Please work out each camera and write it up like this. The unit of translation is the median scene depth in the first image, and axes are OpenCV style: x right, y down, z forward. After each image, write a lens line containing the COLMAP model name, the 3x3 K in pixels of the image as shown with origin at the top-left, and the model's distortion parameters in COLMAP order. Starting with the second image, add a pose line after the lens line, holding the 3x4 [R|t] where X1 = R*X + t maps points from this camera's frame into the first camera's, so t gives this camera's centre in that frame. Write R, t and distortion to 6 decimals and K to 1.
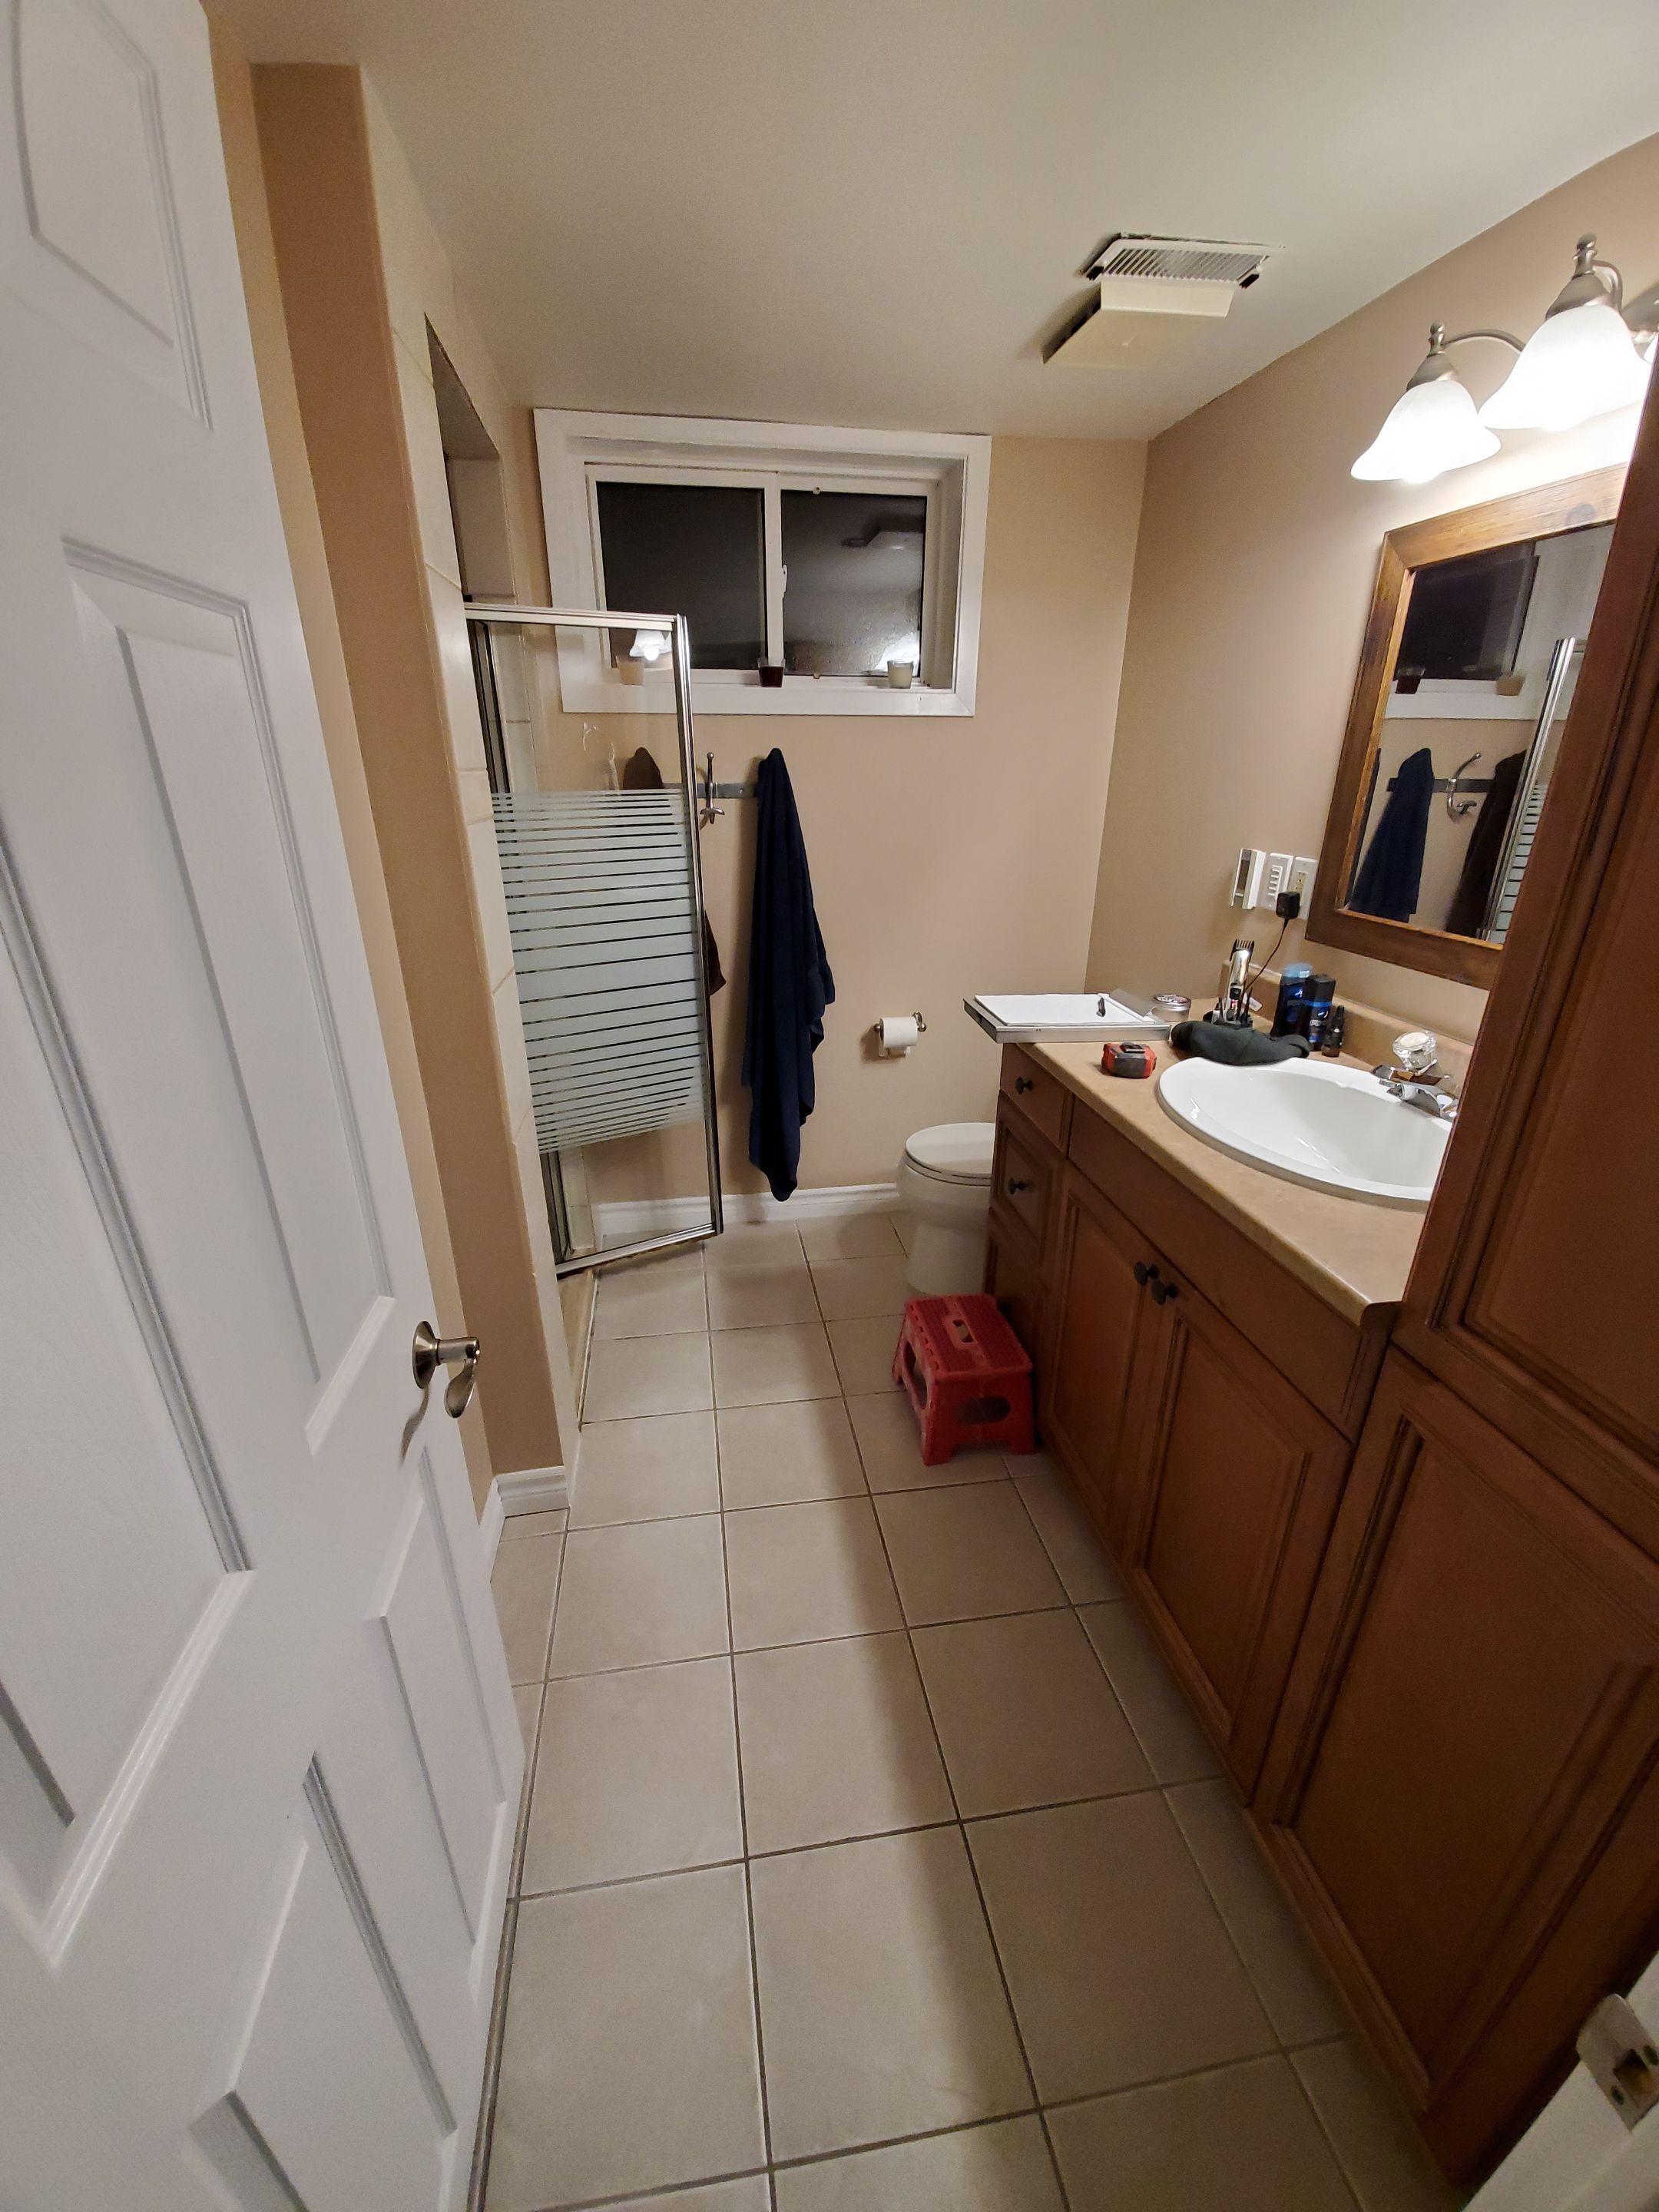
lens RADIAL K [[873.8, 0, 825.4], [0, 873.8, 1122.8], [0, 0, 1]] dist [0.001444, -0.010115]
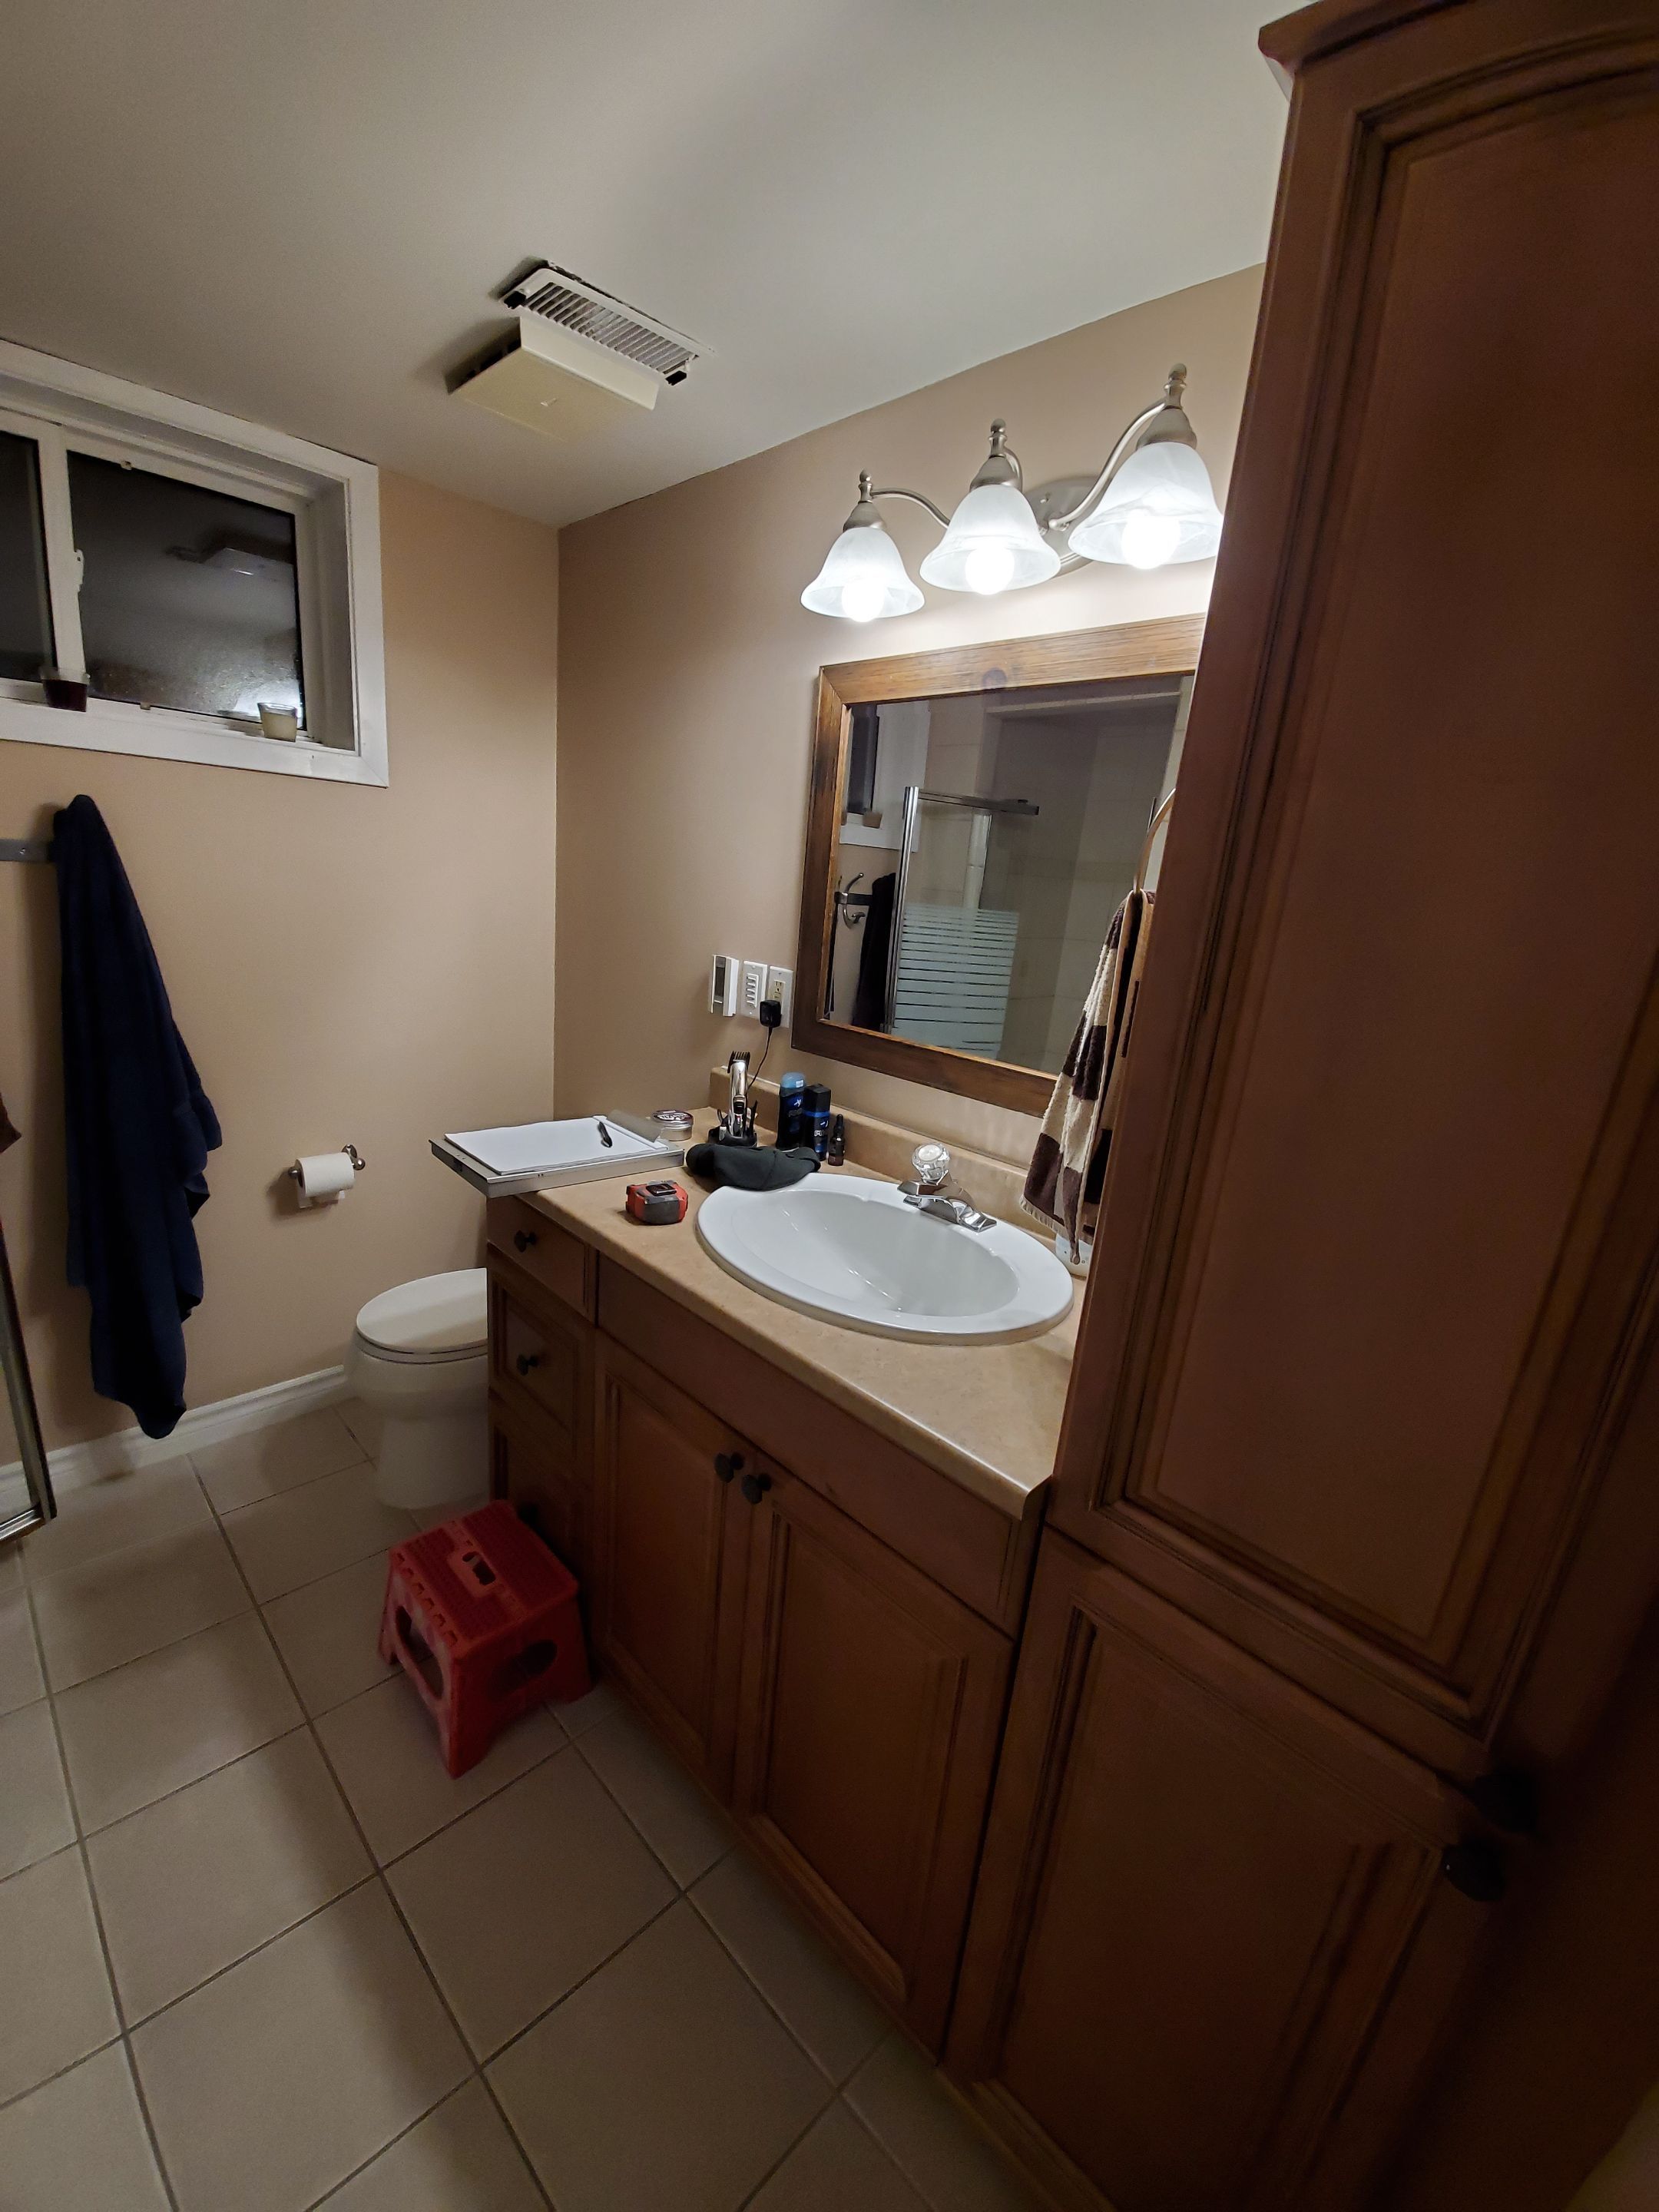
lens RADIAL K [[873.8, 0, 817.4], [0, 873.8, 1118.7], [0, 0, 1]] dist [0.001444, -0.010115]
pose [[0.807821, -0.089956, 0.582523, -0.012520], [0.143802, 0.988501, -0.046769, -0.070295], [-0.571618, 0.121549, 0.811467, 0.163933]]
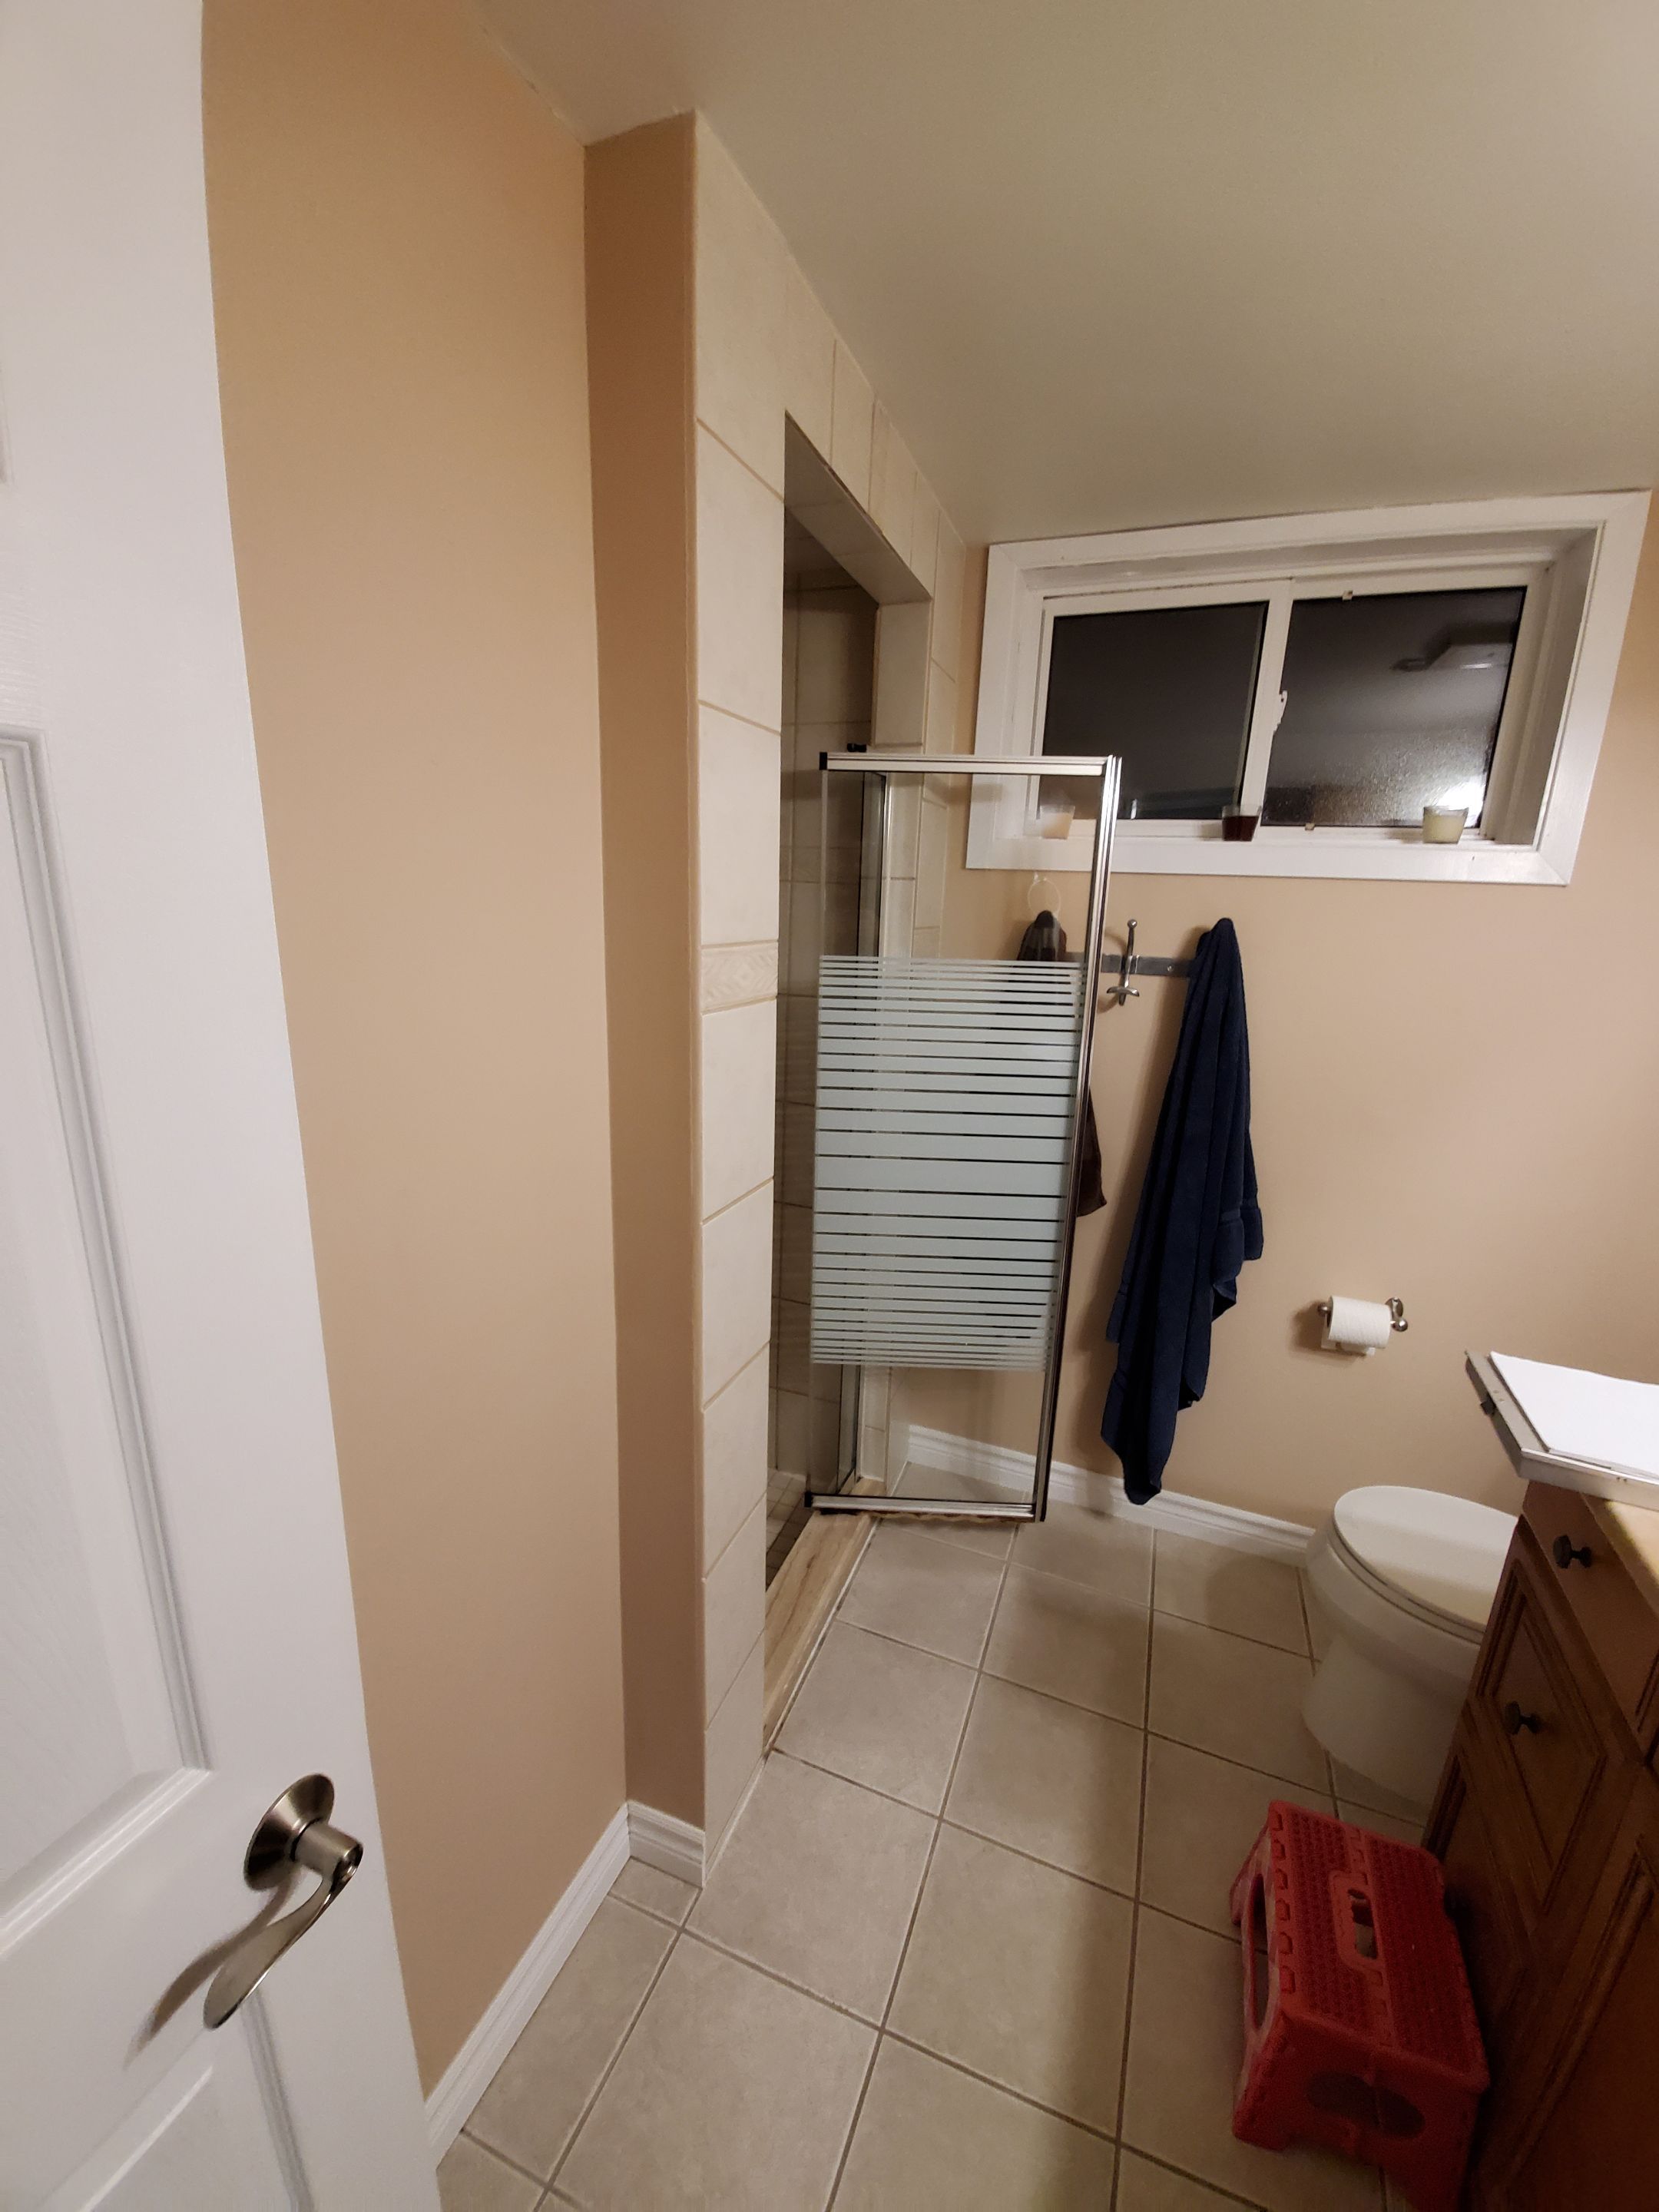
lens RADIAL K [[873.8, 0, 831.3], [0, 873.8, 1114.7], [0, 0, 1]] dist [0.001444, -0.010115]
pose [[0.856592, 0.156669, -0.491636, 0.054127], [-0.229544, 0.969021, -0.091145, -0.136105], [0.462126, 0.190926, 0.866018, 0.258546]]
